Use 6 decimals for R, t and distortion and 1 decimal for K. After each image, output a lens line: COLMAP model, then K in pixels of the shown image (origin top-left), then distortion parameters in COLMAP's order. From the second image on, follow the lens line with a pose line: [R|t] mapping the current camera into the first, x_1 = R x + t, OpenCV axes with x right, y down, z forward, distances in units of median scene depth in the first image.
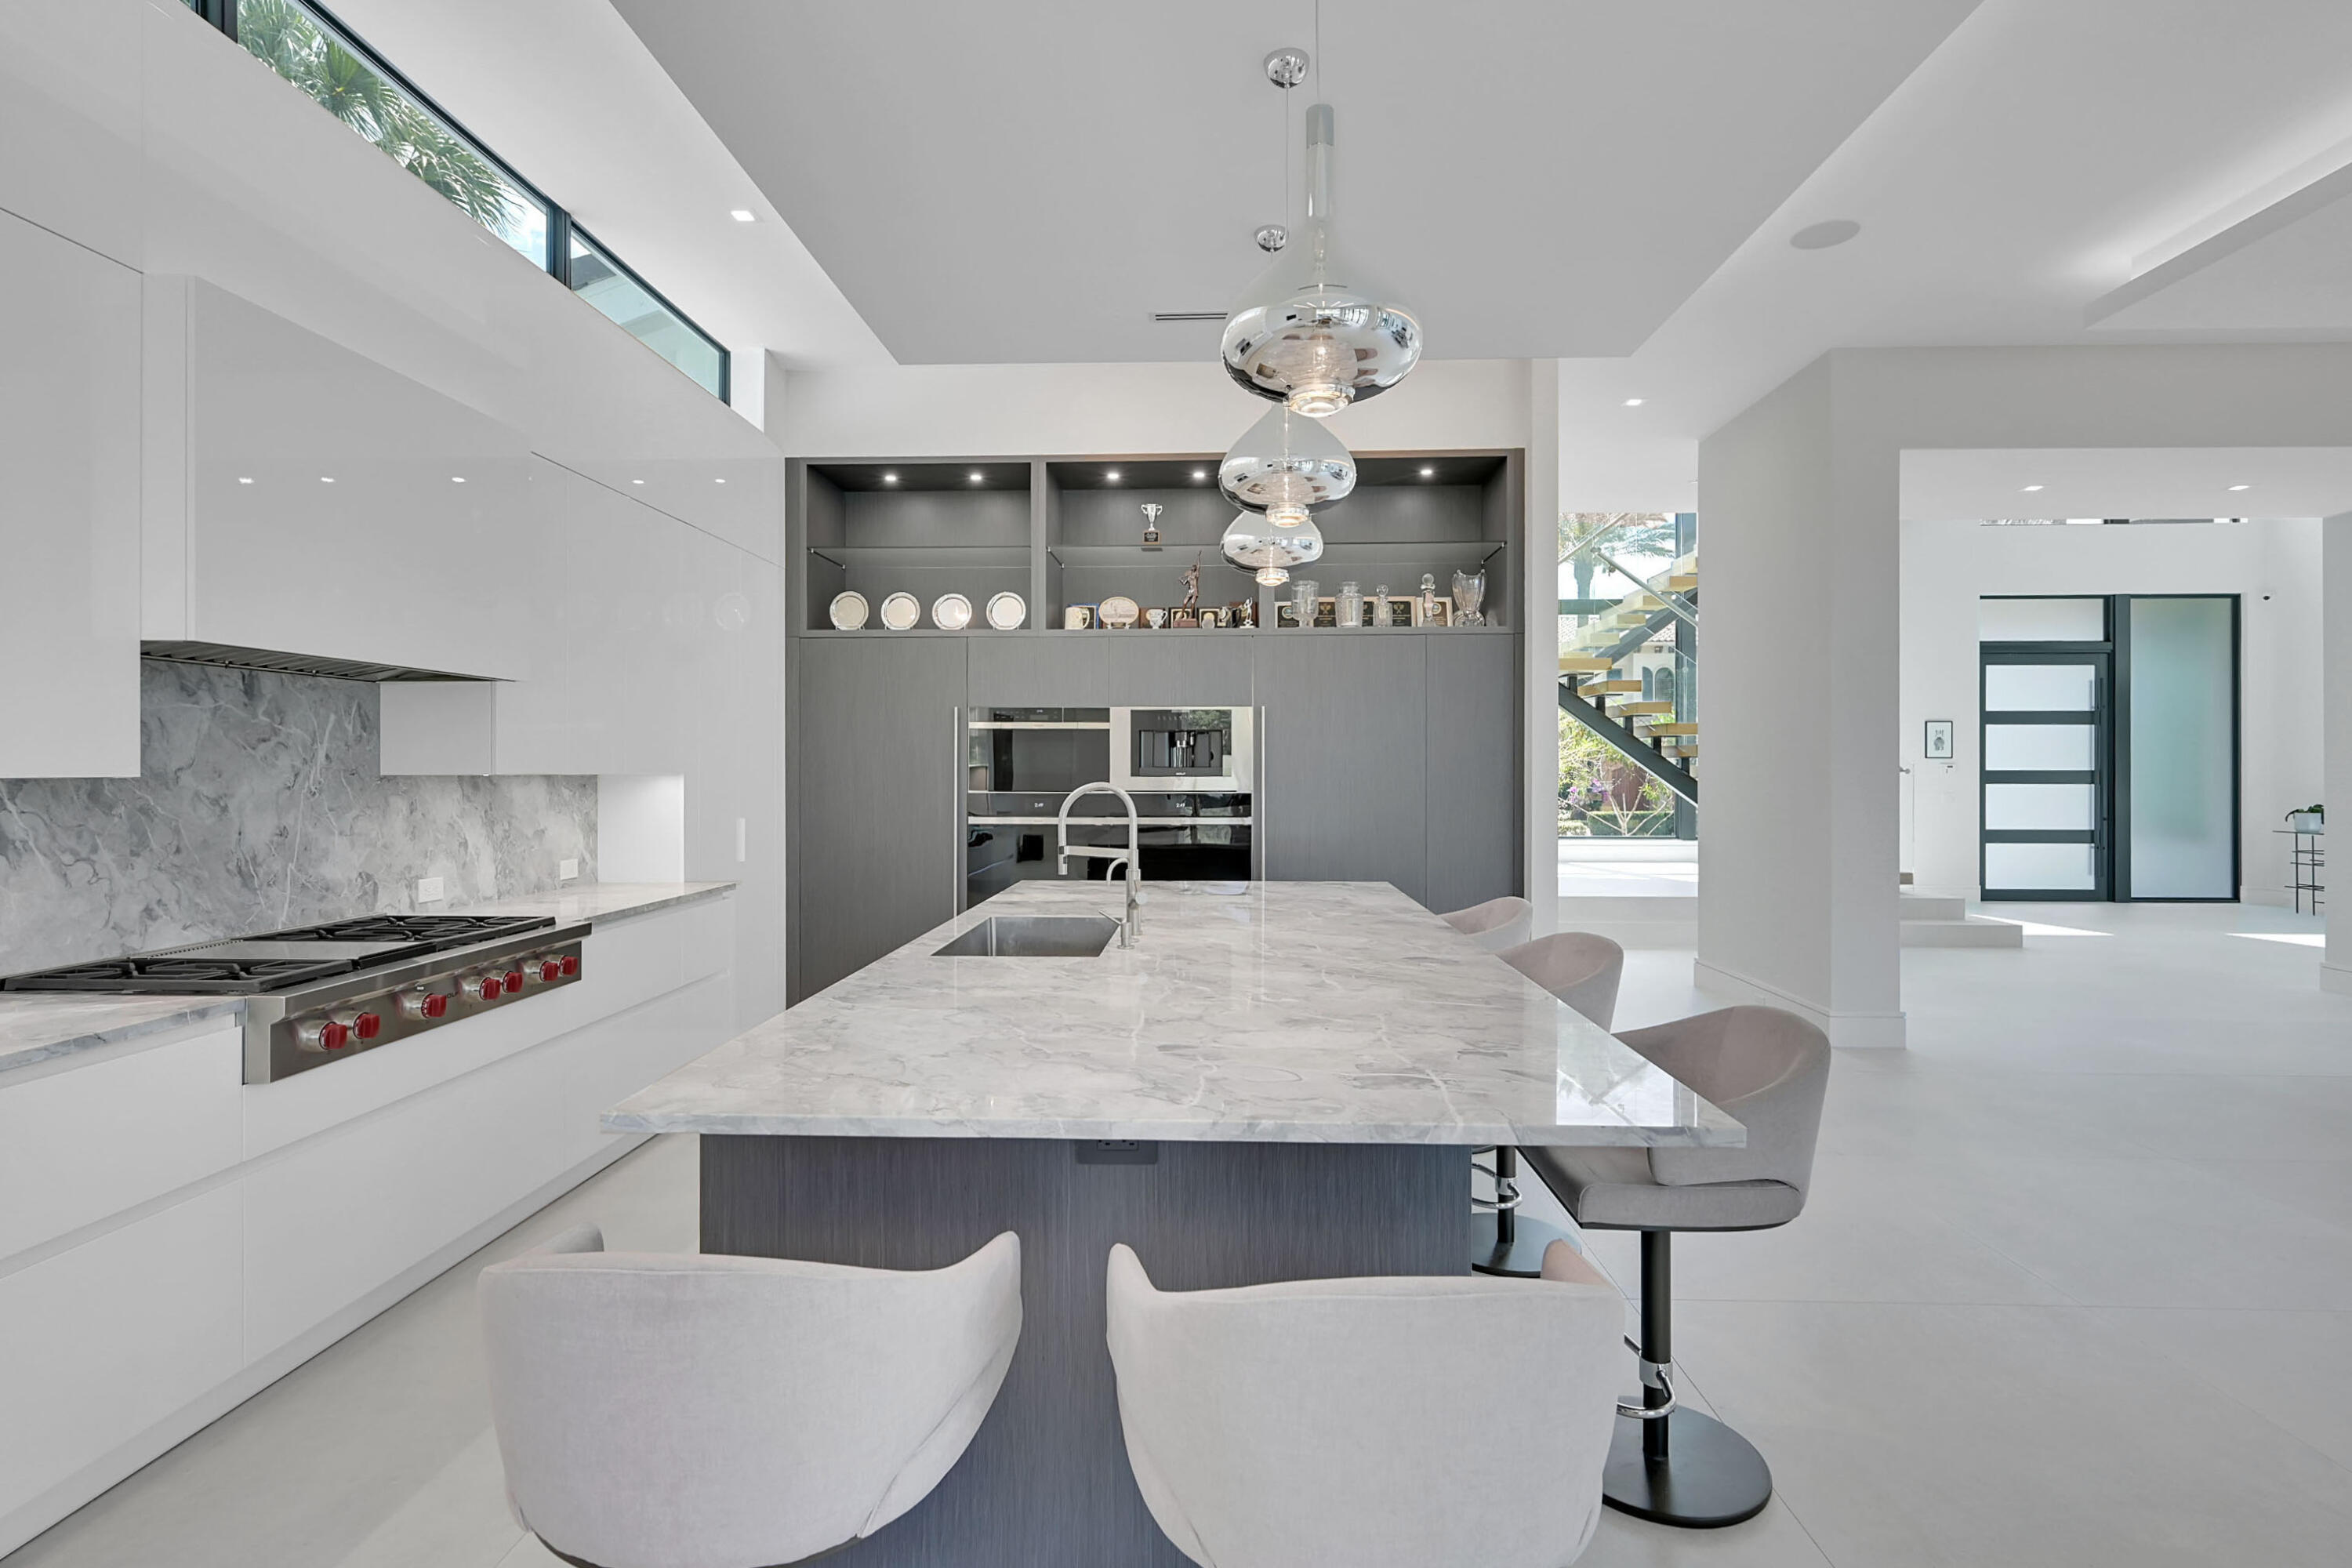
lens RADIAL K [[1163.3, 0, 1206.0], [0, 1163.3, 765.9], [0, 0, 1]] dist [-0.001829, -0.000396]
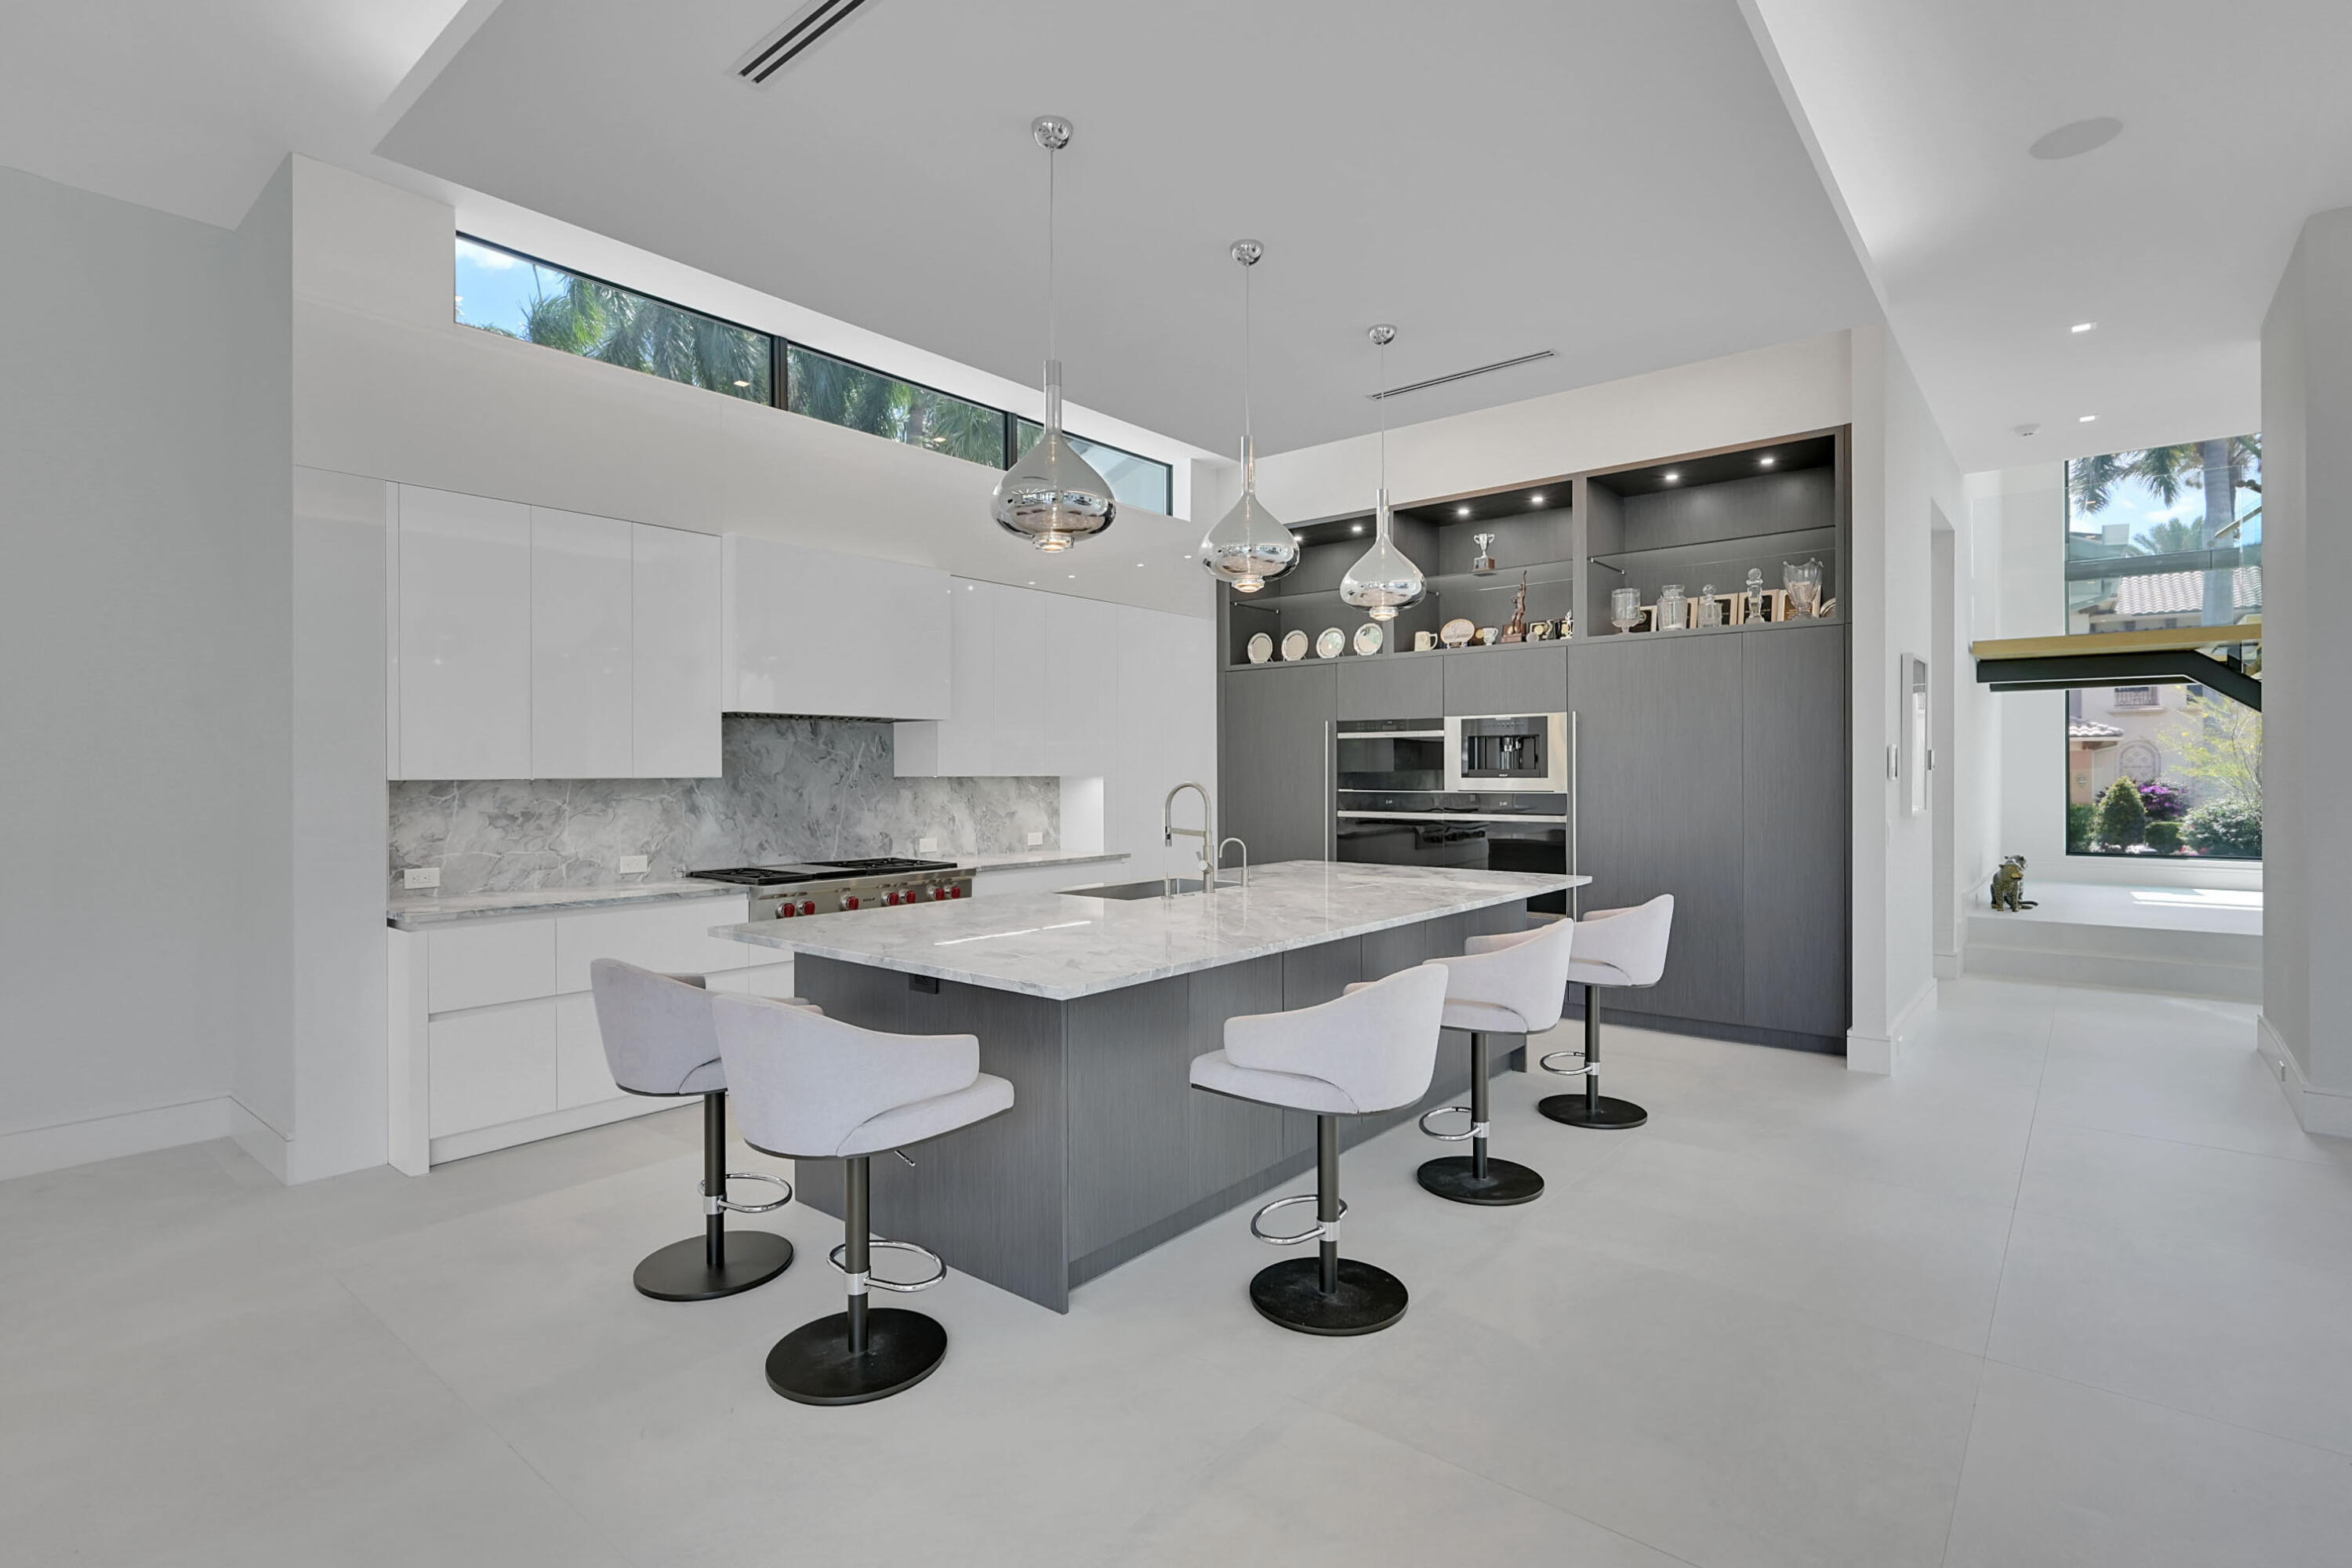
lens RADIAL K [[1139.2, 0, 1174.6], [0, 1139.2, 774.6], [0, 0, 1]] dist [-0.001307, 0.000098]
pose [[0.787364, -0.001152, -0.616488, 0.629729], [0.004707, 0.999980, 0.004142, -0.000179], [0.616471, -0.006163, 0.787354, -0.070805]]
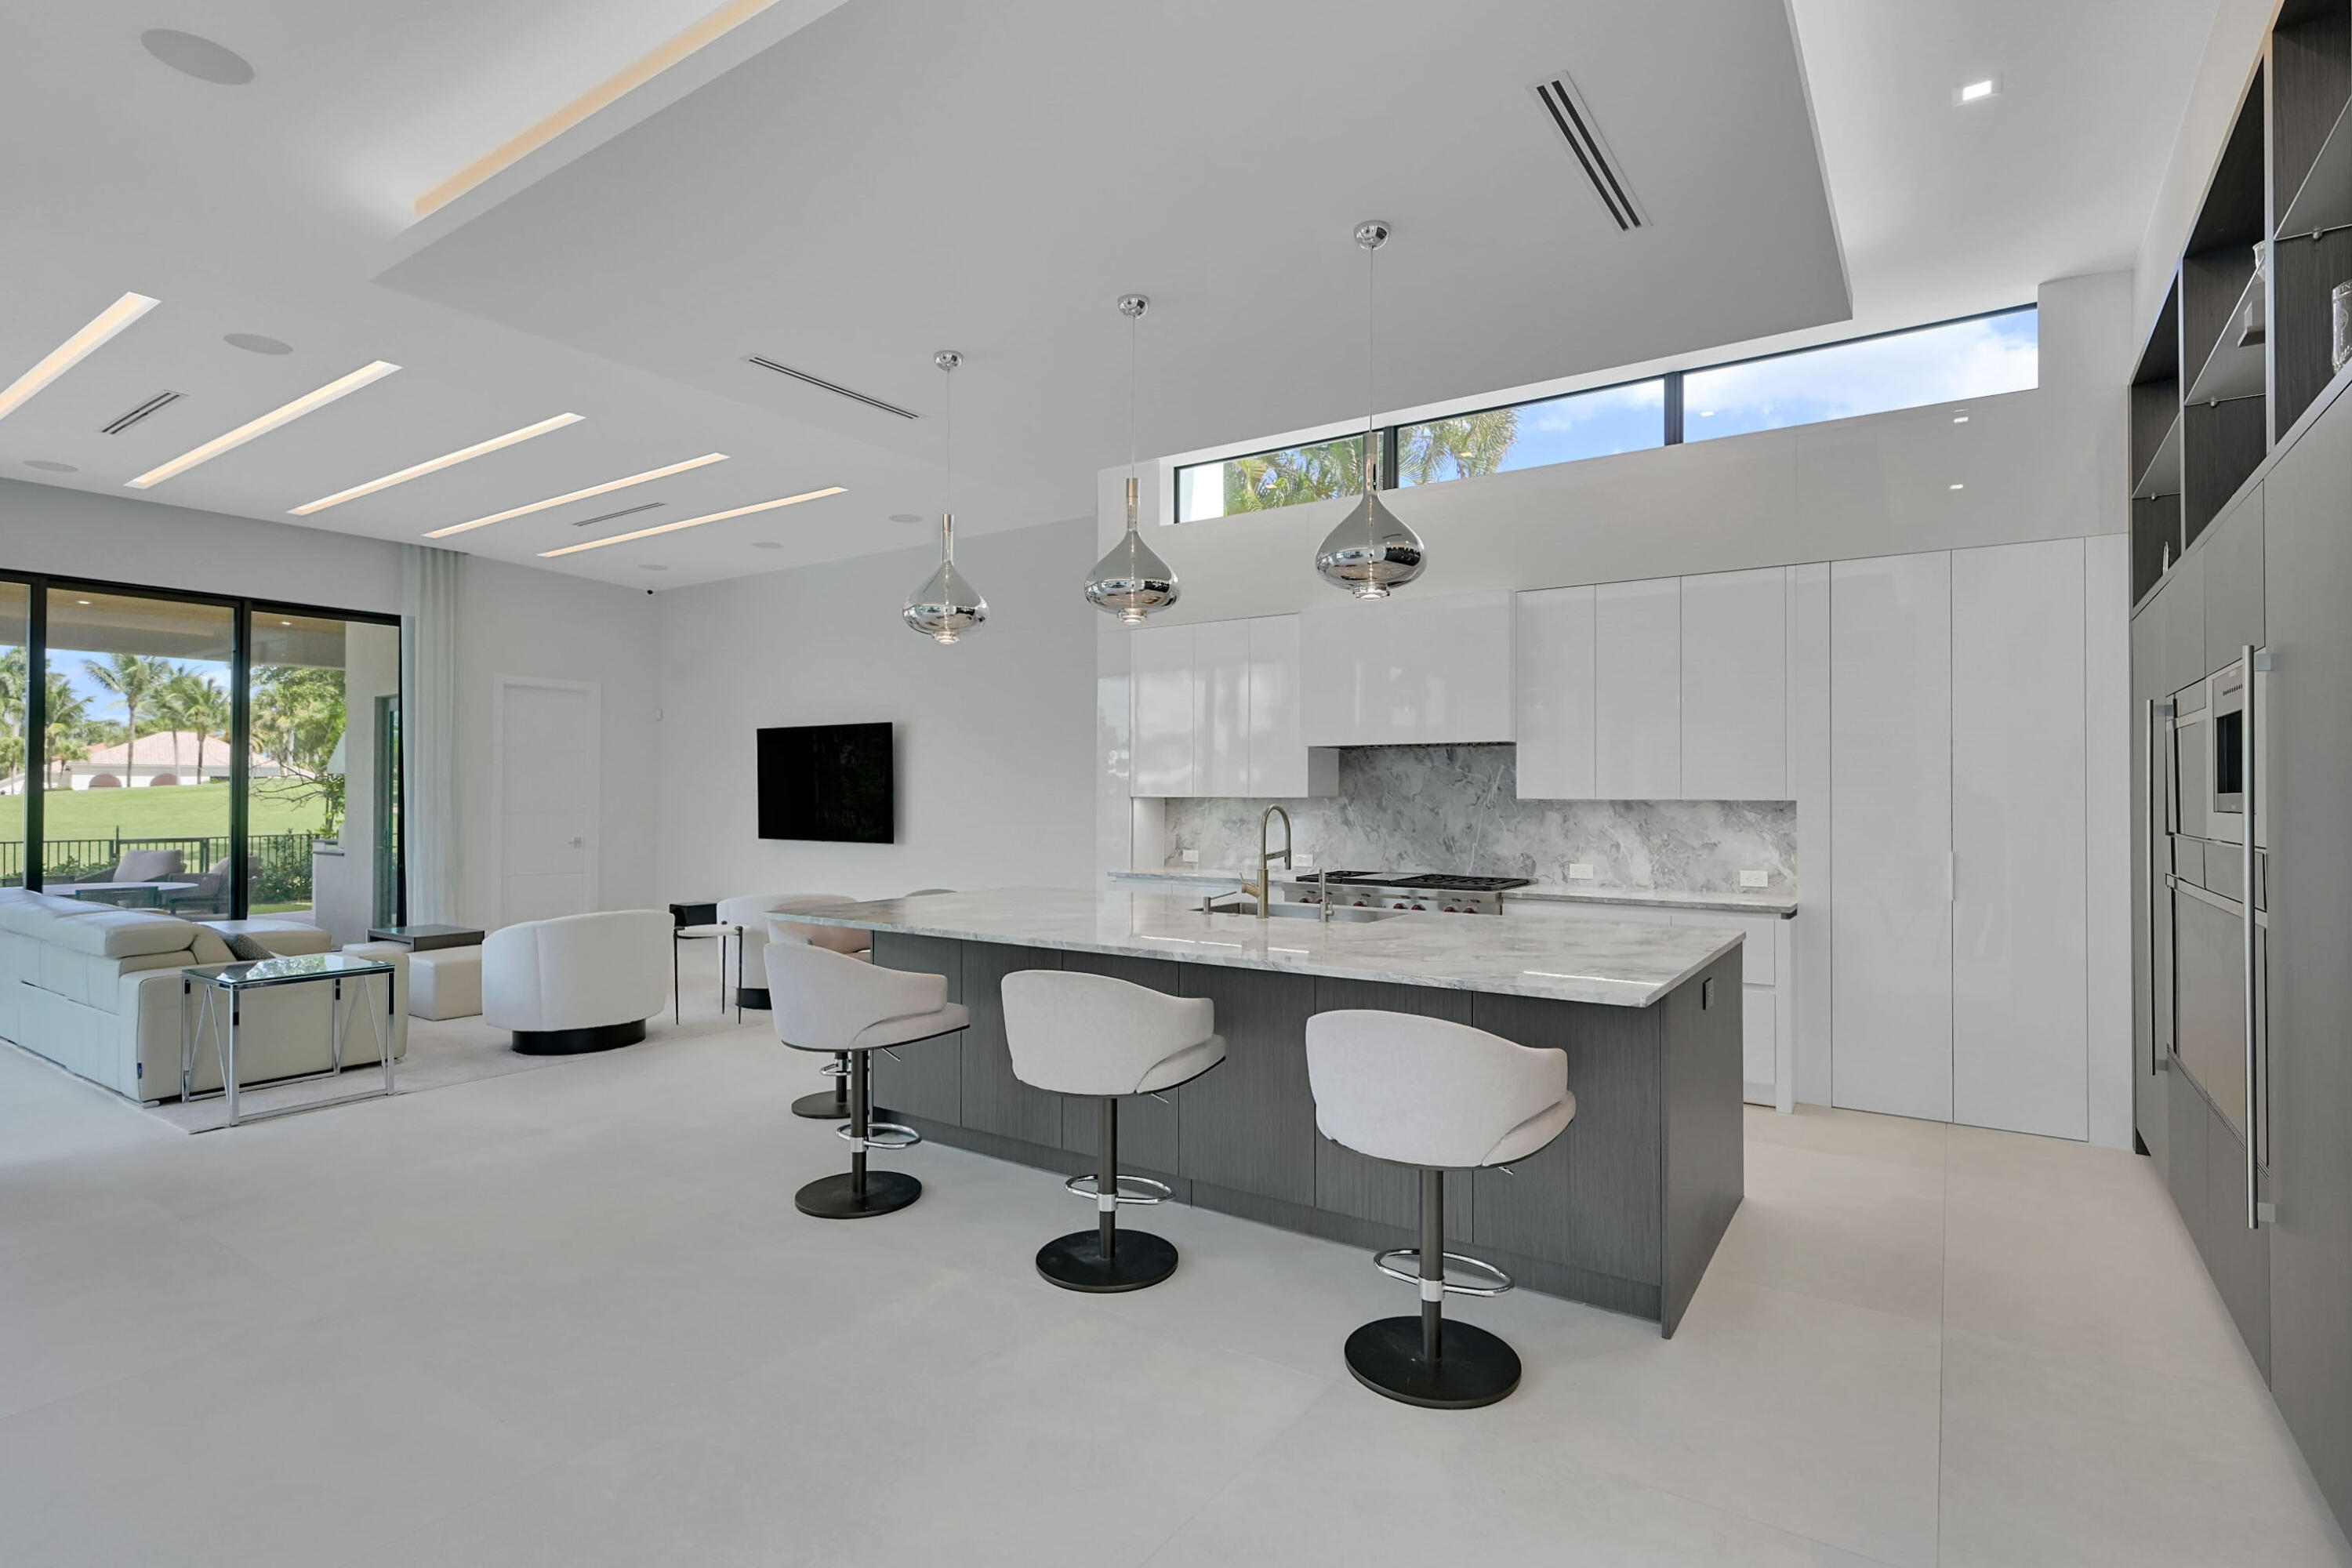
lens RADIAL K [[1133.2, 0, 1207.4], [0, 1133.2, 780.6], [0, 0, 1]] dist [0.004204, 0.000145]
pose [[-0.532700, -0.012161, -0.846217, 0.926922], [-0.001415, 0.999908, -0.013479, 0.004297], [0.846303, -0.005983, -0.532668, 1.412947]]
